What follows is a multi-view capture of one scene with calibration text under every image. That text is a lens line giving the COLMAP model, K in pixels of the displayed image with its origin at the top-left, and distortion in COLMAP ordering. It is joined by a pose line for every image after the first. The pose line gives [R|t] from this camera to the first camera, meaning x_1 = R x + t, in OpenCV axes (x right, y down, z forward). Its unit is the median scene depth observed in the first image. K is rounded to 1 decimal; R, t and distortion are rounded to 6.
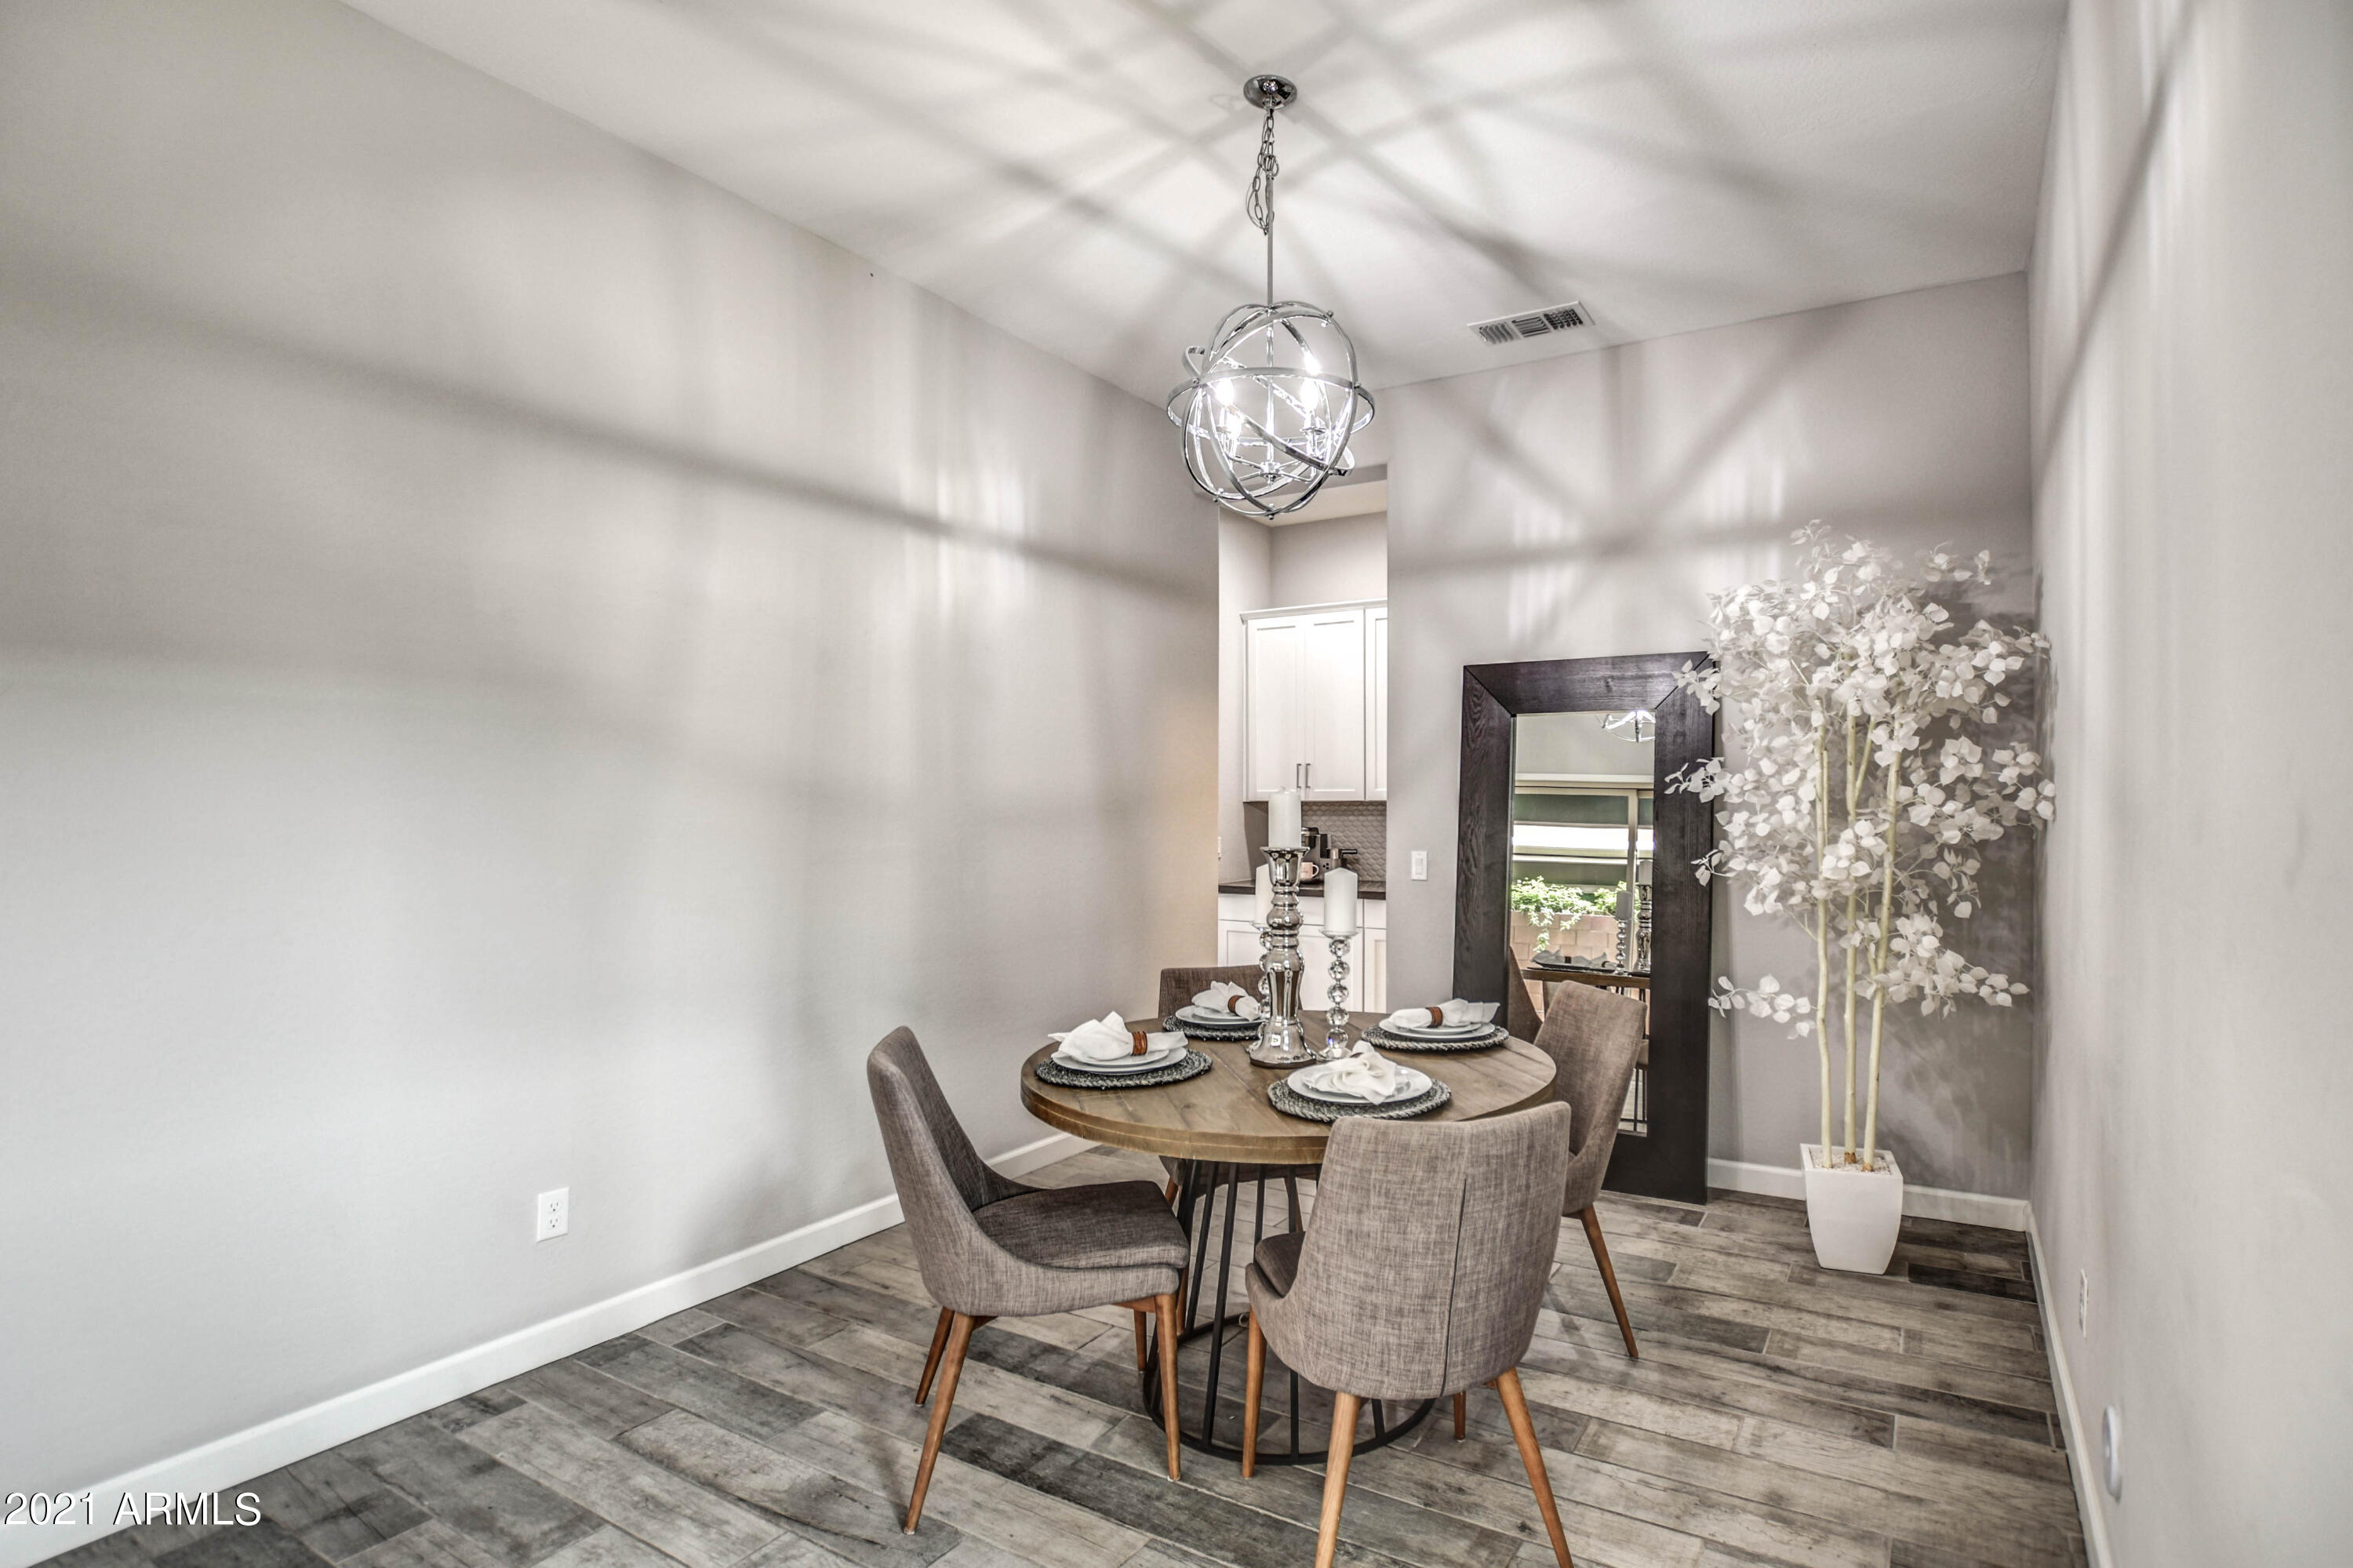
lens RADIAL K [[1053.1, 0, 1176.1], [0, 1053.1, 793.0], [0, 0, 1]] dist [-0.031710, 0.004518]
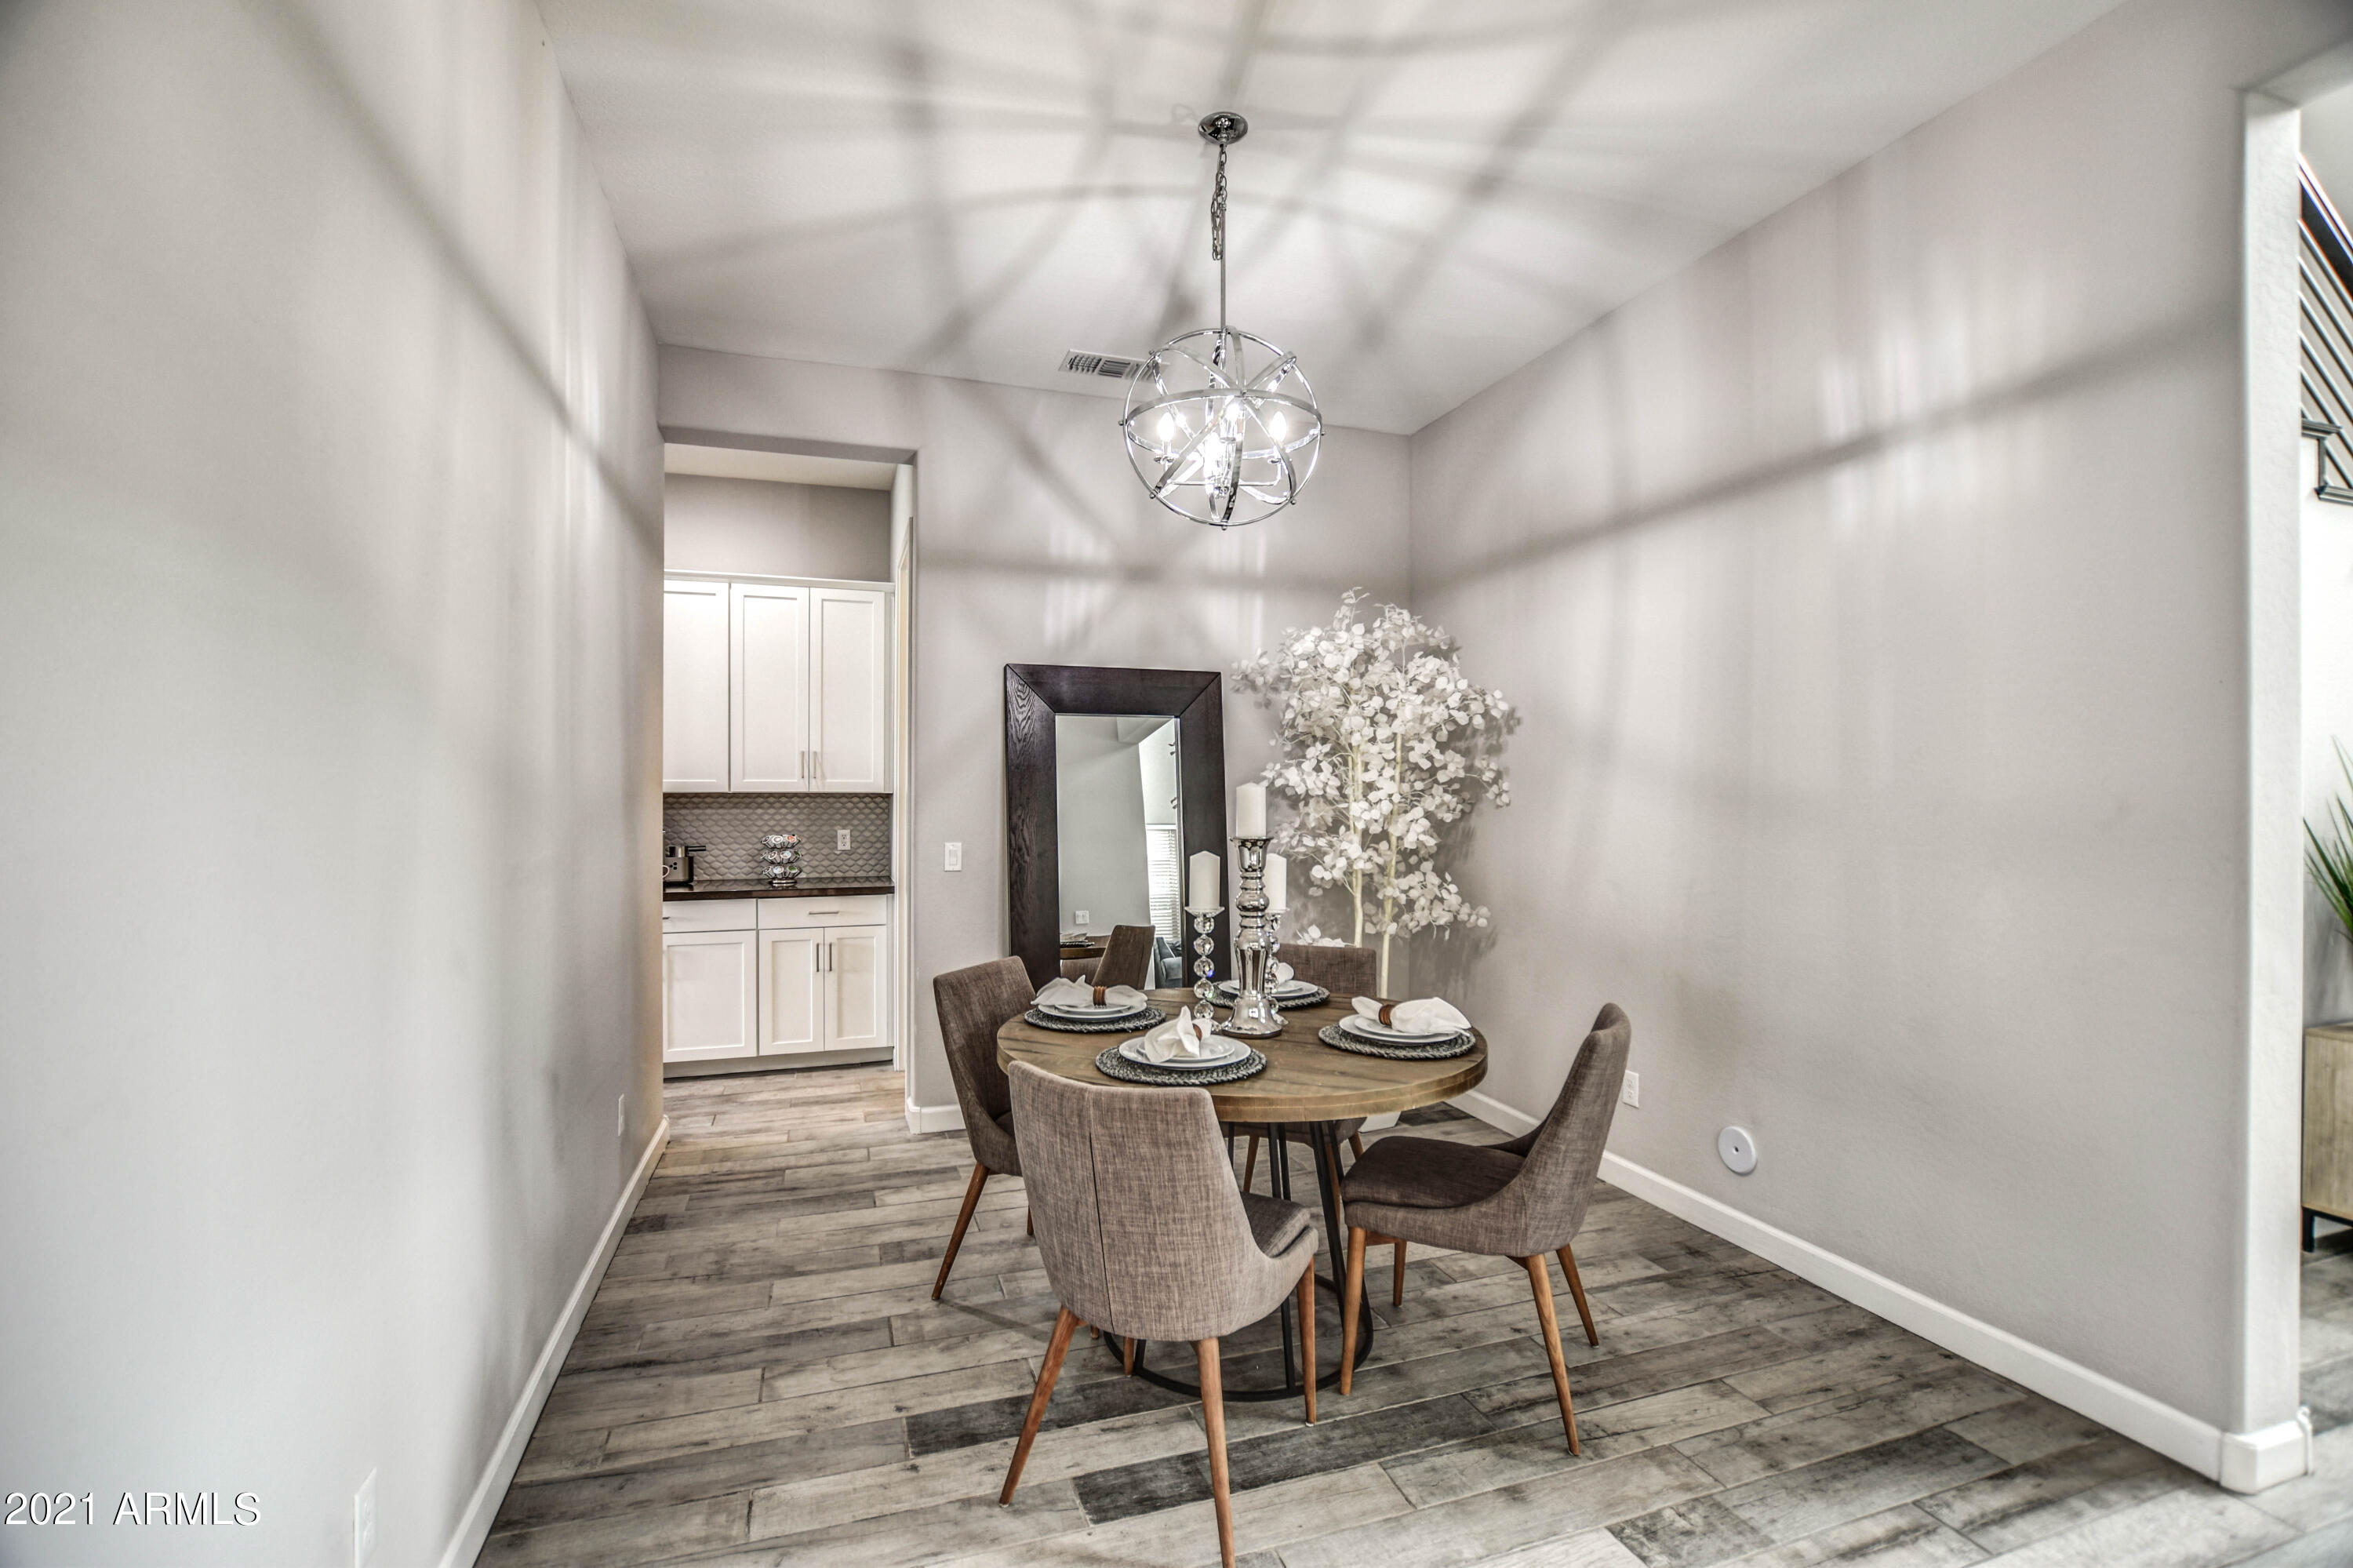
lens RADIAL K [[1053.1, 0, 1177.8], [0, 1053.1, 791.6], [0, 0, 1]] dist [-0.031710, 0.004518]
pose [[0.677332, 0.000703, 0.735677, -0.641264], [-0.005931, 0.999972, 0.004505, 0.000849], [-0.735654, -0.007415, 0.677317, 0.270849]]
